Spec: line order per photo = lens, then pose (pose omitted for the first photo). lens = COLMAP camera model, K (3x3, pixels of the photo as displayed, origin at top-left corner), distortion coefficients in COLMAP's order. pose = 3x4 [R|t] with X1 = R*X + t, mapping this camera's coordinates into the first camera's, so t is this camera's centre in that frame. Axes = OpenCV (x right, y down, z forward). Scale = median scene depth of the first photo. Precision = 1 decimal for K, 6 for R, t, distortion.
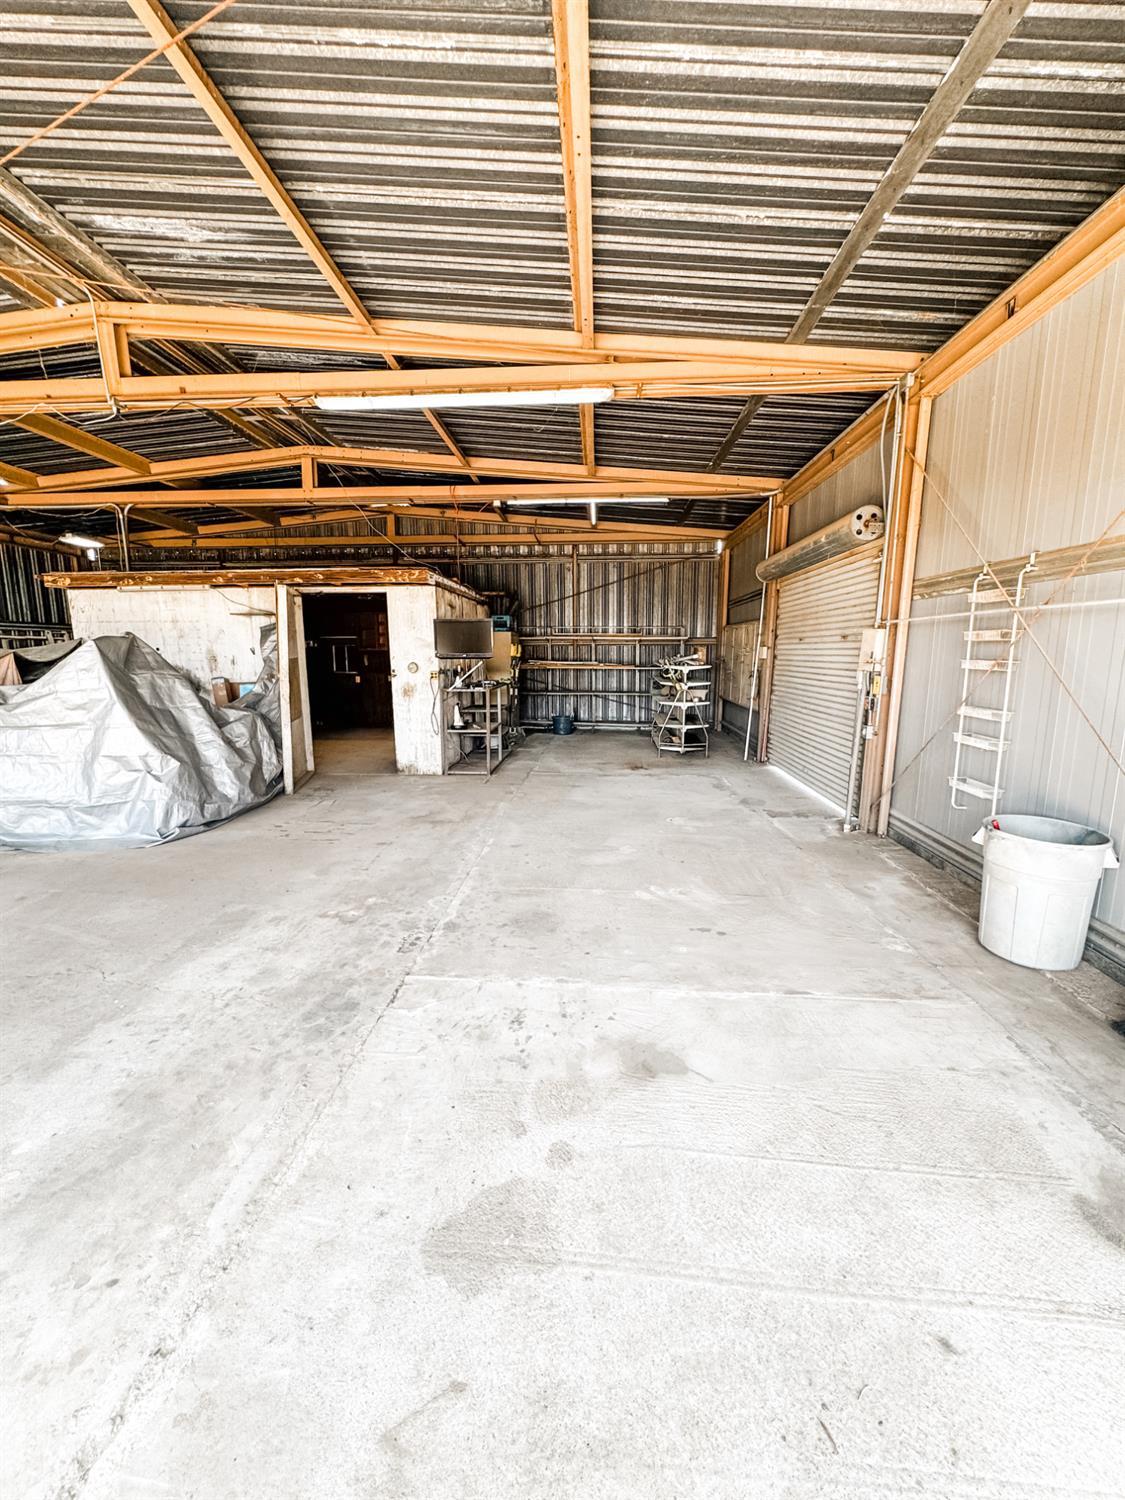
lens RADIAL K [[600.8, 0, 562.0], [0, 600.8, 748.9], [0, 0, 1]] dist [-0.005486, 0.000961]
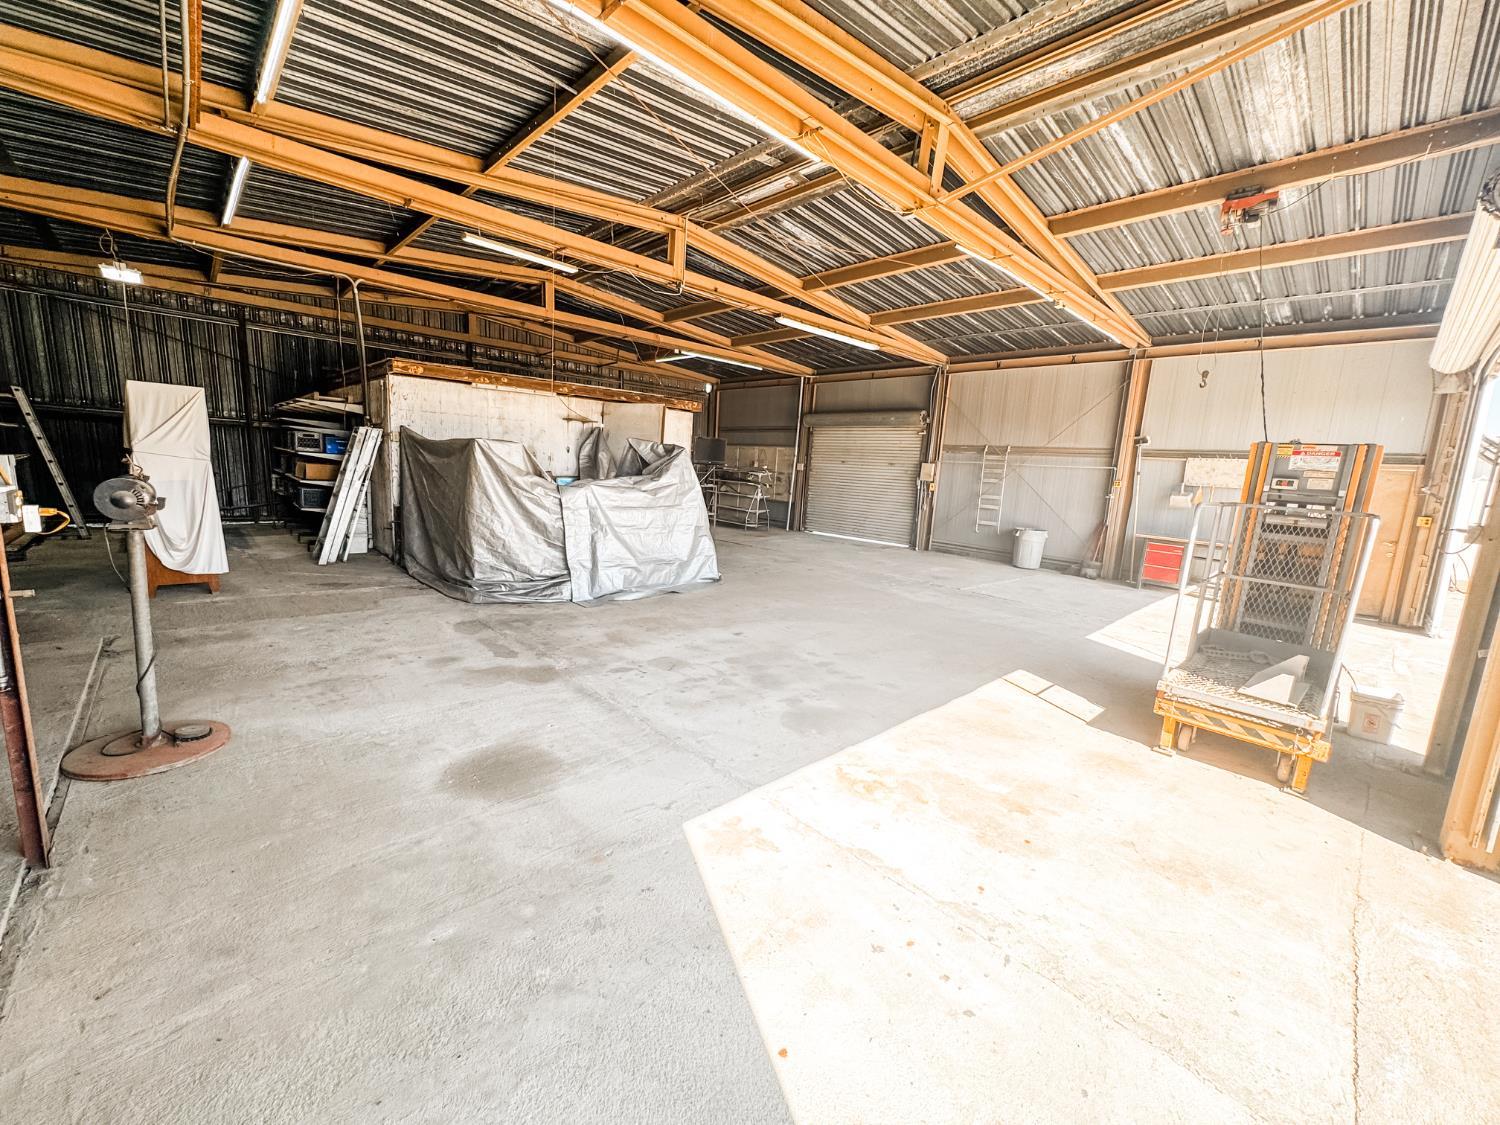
lens RADIAL K [[600.8, 0, 749.2], [0, 600.8, 560.4], [0, 0, 1]] dist [-0.005486, 0.000961]
pose [[0.683343, -0.074215, 0.726315, -1.125133], [0.060755, 0.997150, 0.044730, 0.023738], [-0.727565, 0.013561, 0.685905, -0.076015]]
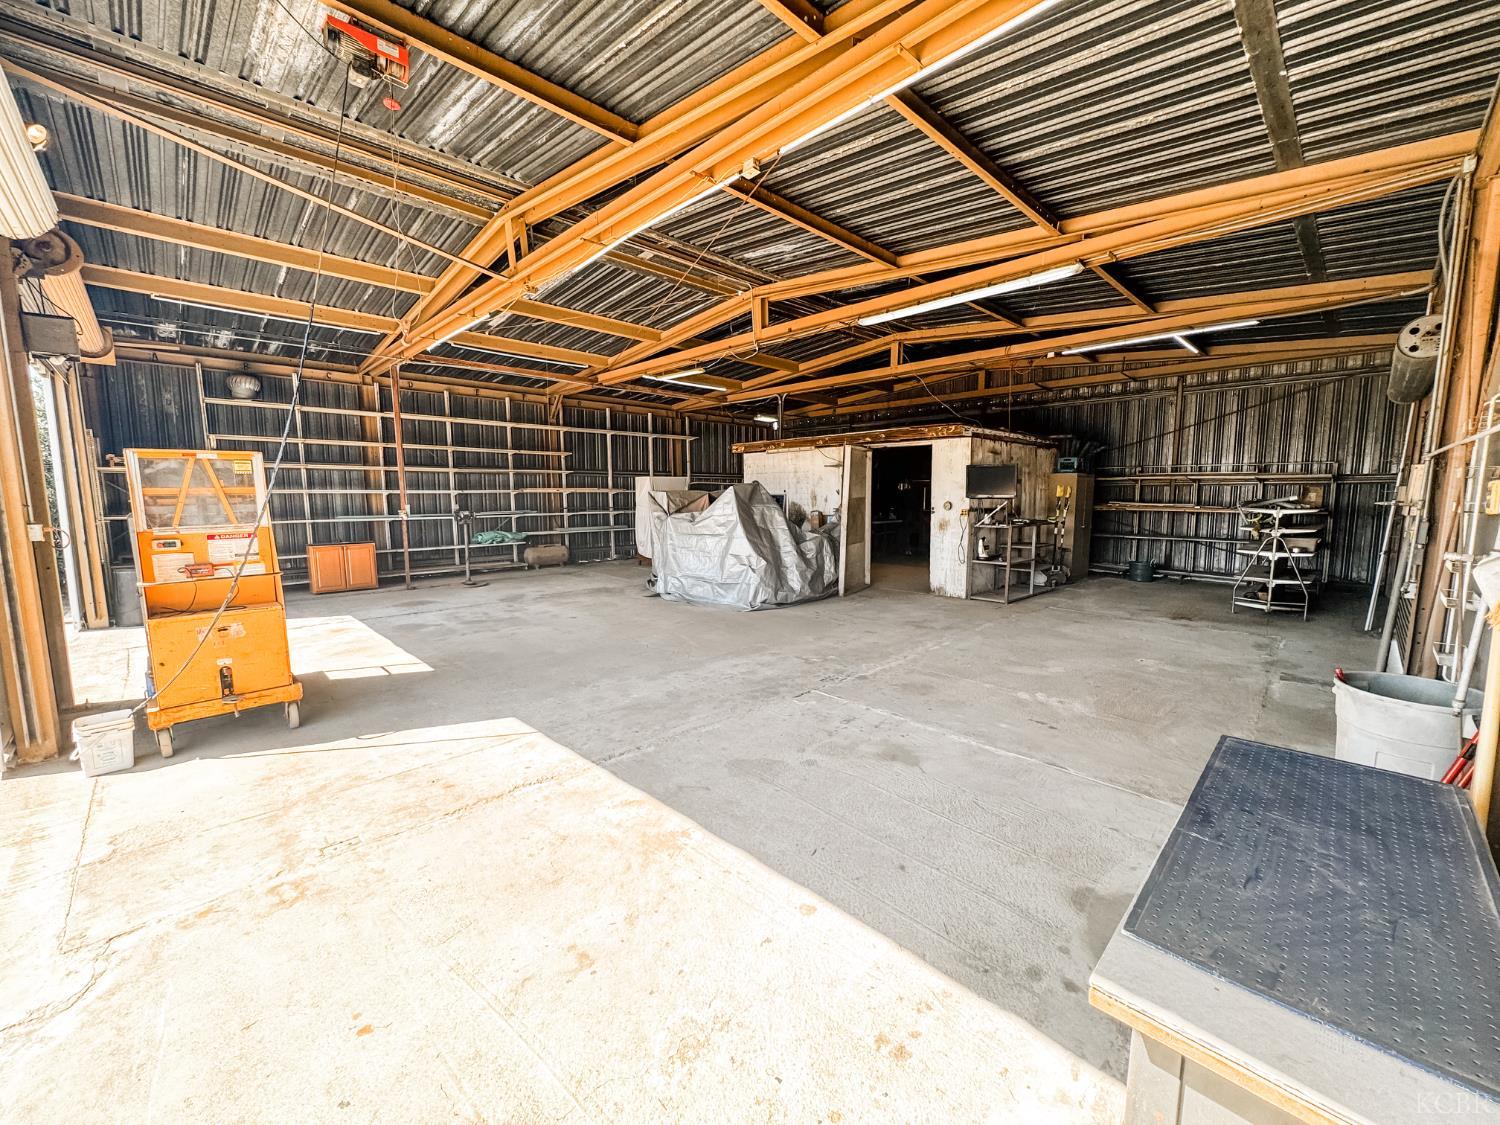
lens RADIAL K [[600.8, 0, 749.6], [0, 600.8, 559.0], [0, 0, 1]] dist [-0.005486, 0.000961]
pose [[0.735998, 0.073540, -0.672978, 0.262960], [-0.107567, 0.994157, -0.009003, 0.022291], [0.668384, 0.079017, 0.739608, -0.133224]]
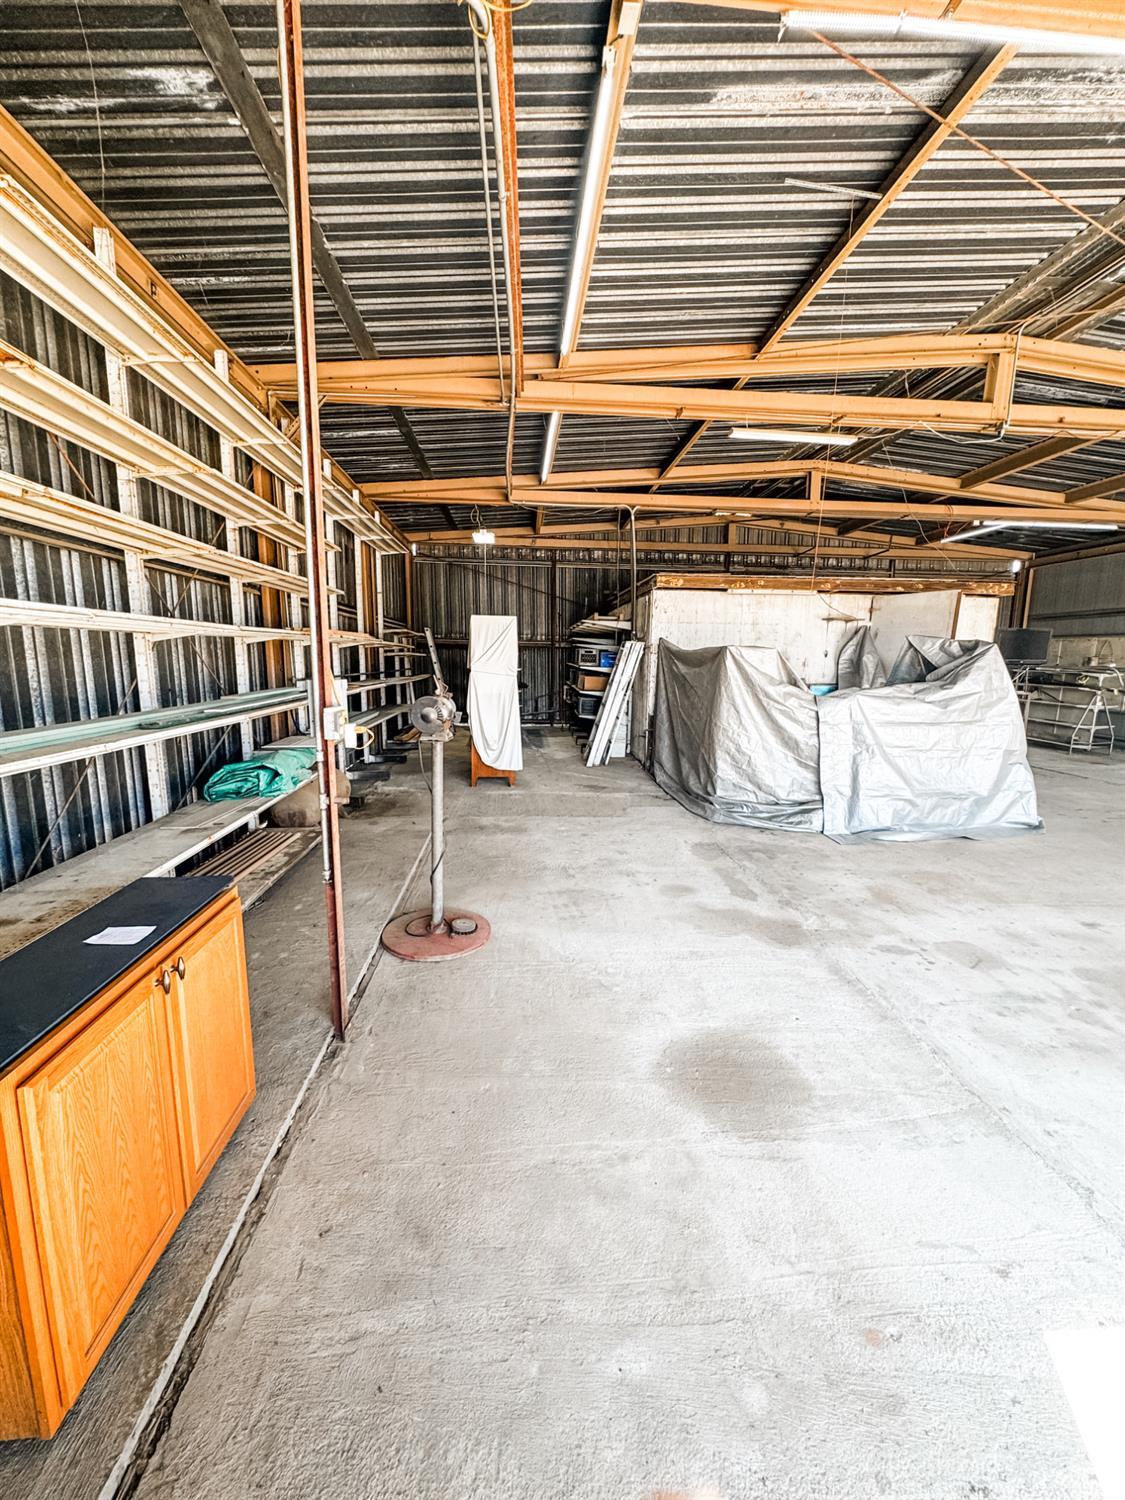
lens RADIAL K [[600.8, 0, 560.9], [0, 600.8, 749.9], [0, 0, 1]] dist [-0.005486, 0.000961]
pose [[0.991576, -0.003708, 0.129471, -1.086987], [0.004449, 0.999975, -0.005435, 0.008458], [-0.129448, 0.005965, 0.991568, 0.016190]]
